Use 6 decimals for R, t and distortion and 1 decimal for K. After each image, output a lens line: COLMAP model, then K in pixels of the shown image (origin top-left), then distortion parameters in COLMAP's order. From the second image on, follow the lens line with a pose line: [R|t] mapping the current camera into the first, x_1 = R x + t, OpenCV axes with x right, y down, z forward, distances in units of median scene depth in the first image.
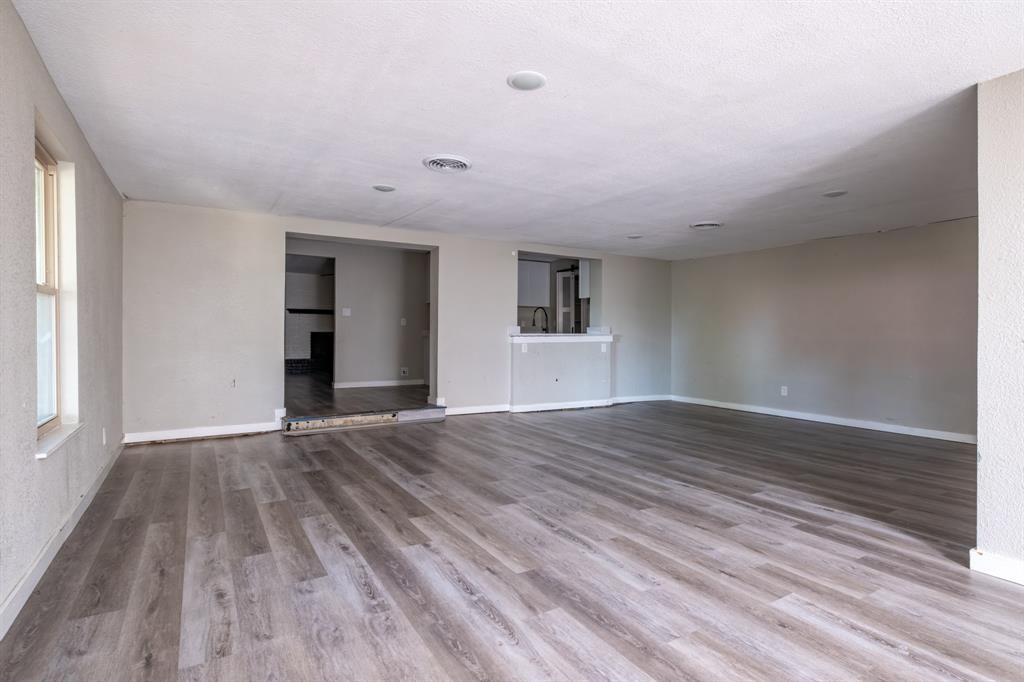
lens RADIAL K [[499.2, 0, 511.3], [0, 499.2, 339.9], [0, 0, 1]] dist [-0.000437, -0.000192]
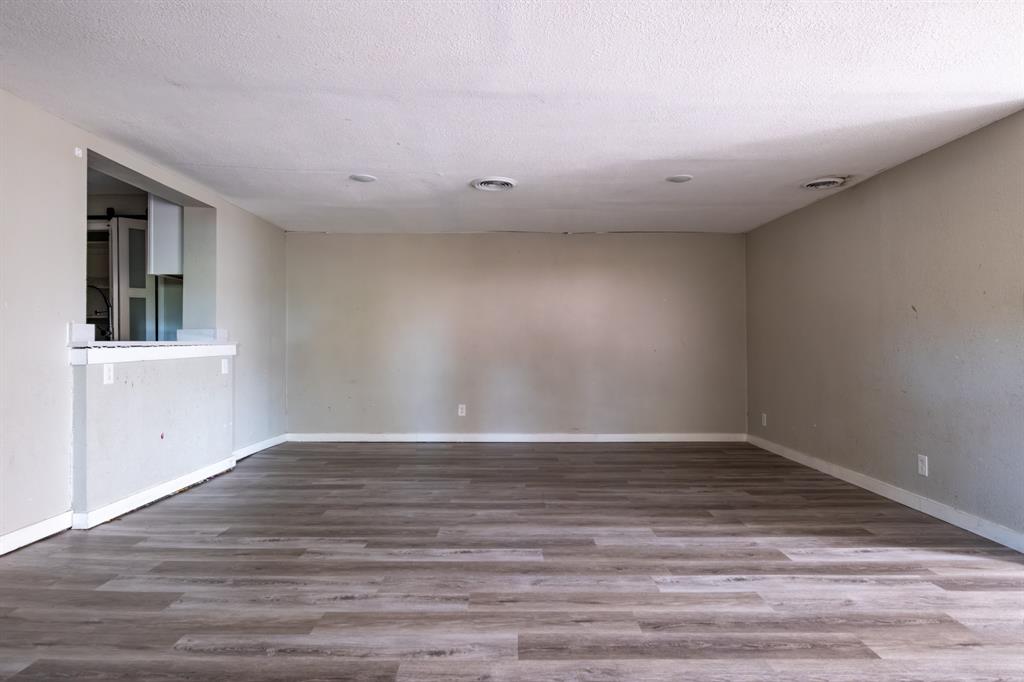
lens RADIAL K [[580.7, 0, 513.0], [0, 580.7, 339.9], [0, 0, 1]] dist [-0.004103, -0.000748]
pose [[0.530616, -0.002846, 0.847608, -0.431488], [0.013426, 0.999897, -0.005047, -0.013070], [-0.847506, 0.014058, 0.530599, 0.853510]]
